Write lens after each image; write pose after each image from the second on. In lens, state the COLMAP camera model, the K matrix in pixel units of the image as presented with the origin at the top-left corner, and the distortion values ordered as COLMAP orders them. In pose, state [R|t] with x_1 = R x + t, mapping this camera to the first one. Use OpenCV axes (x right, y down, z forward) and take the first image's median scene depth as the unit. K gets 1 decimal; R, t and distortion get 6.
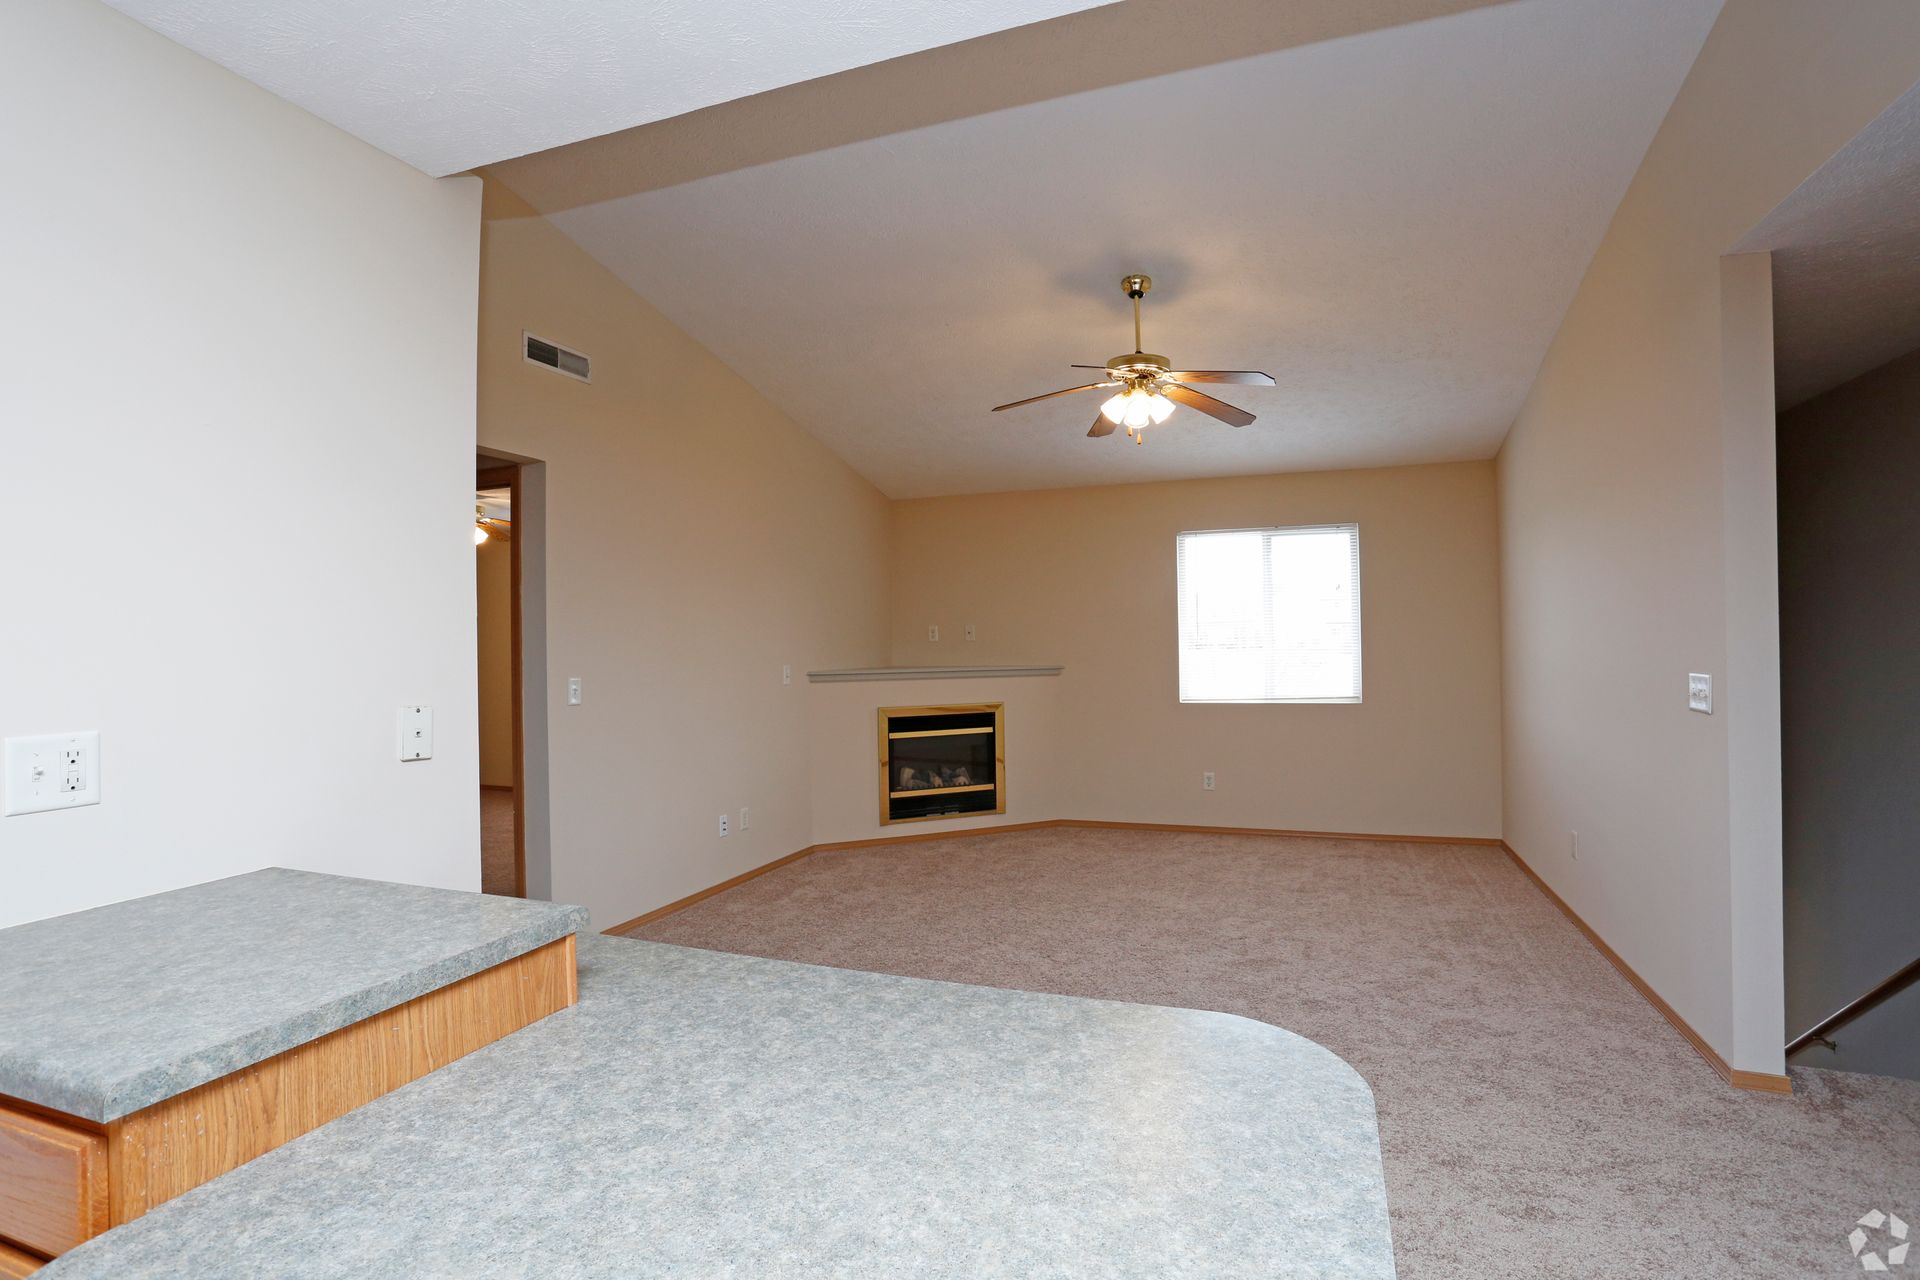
lens RADIAL K [[933.7, 0, 951.5], [0, 933.7, 633.2], [0, 0, 1]] dist [-0.088271, 0.035472]
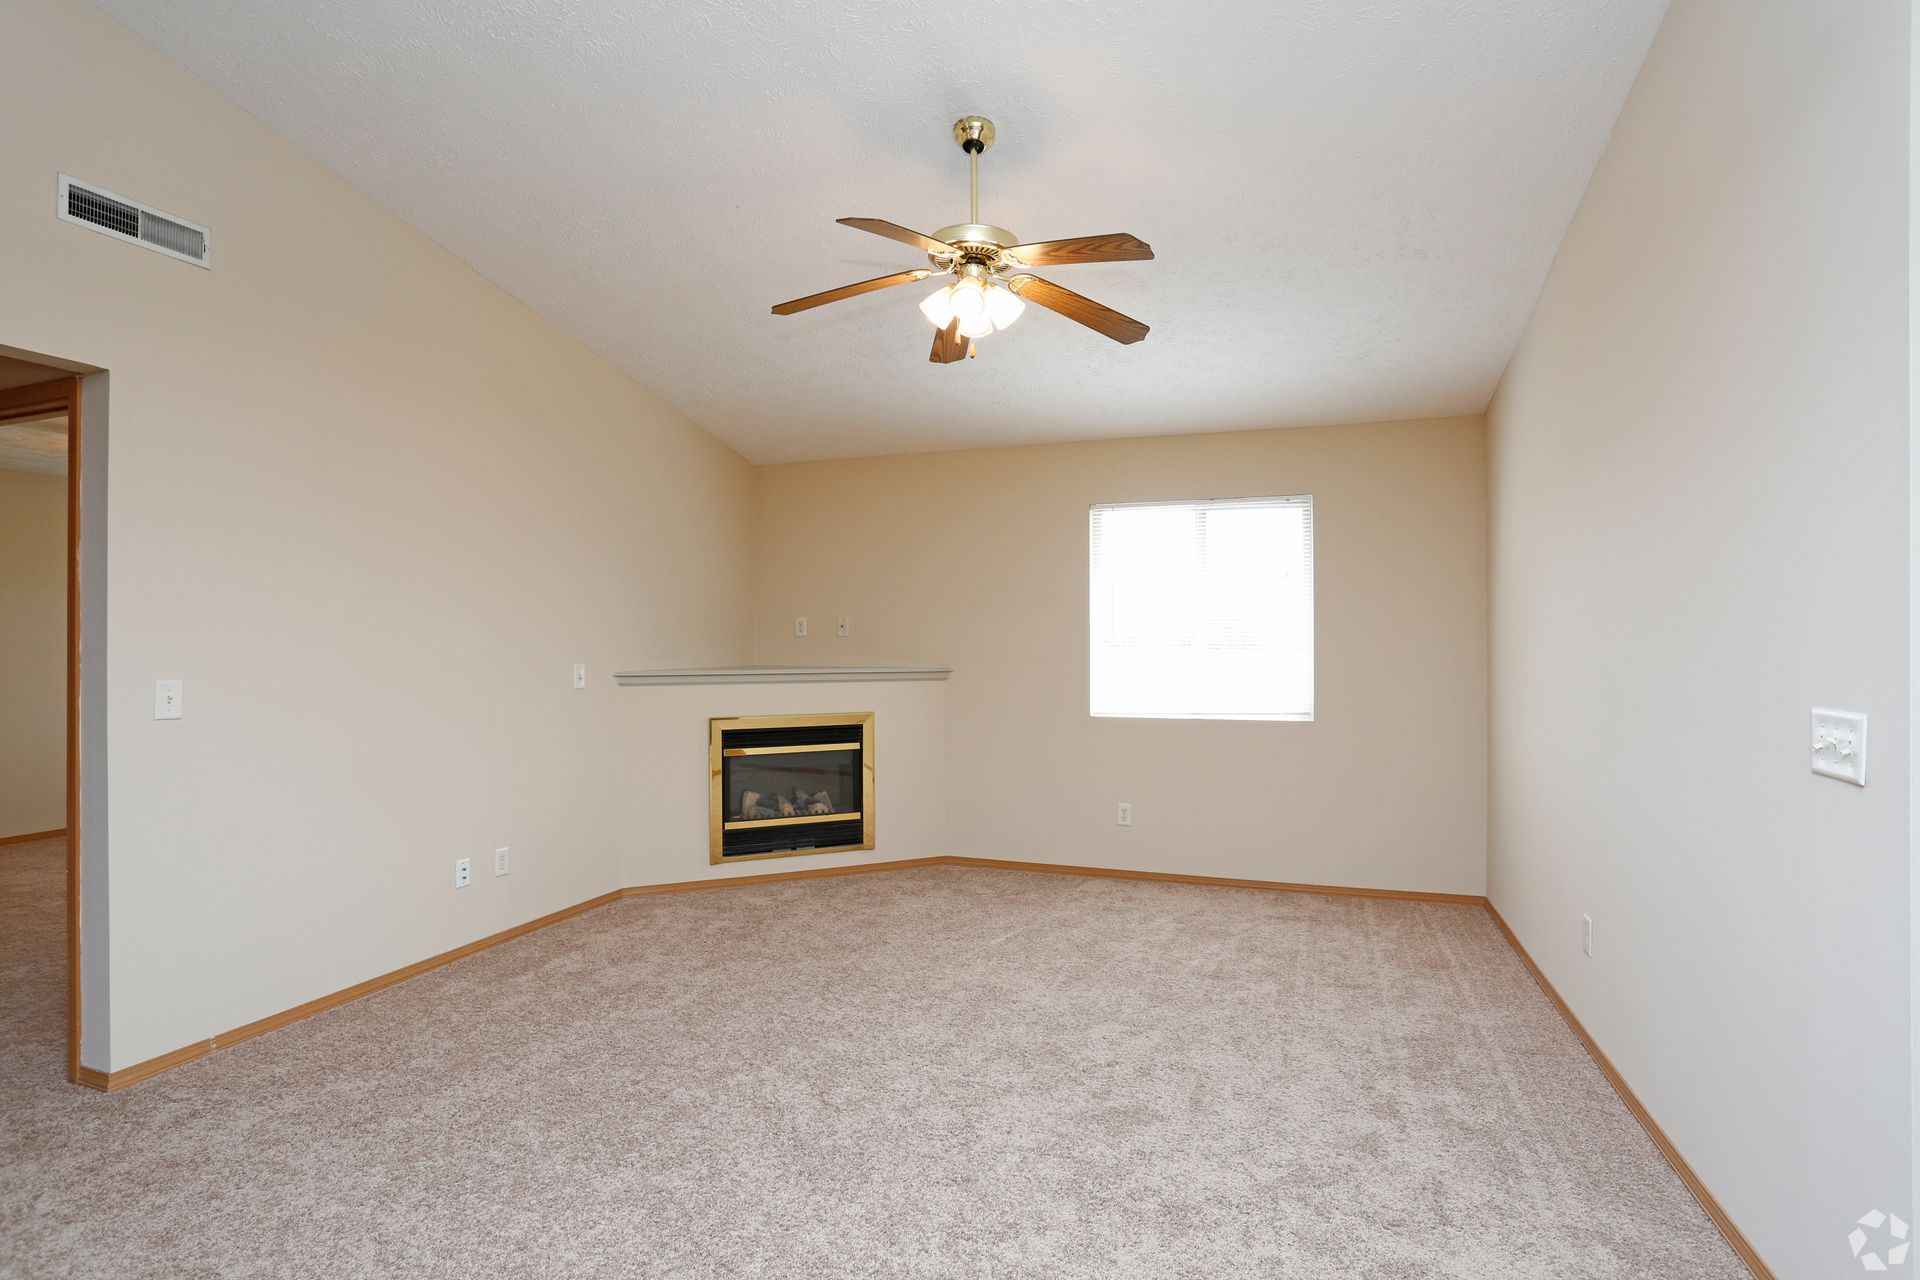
lens RADIAL K [[933.7, 0, 951.5], [0, 933.7, 633.2], [0, 0, 1]] dist [-0.088271, 0.035472]
pose [[0.999848, 0.013815, 0.010605, 0.145298], [-0.013868, 0.999891, 0.004969, 0.000398], [-0.010535, -0.005115, 0.999931, 0.241212]]
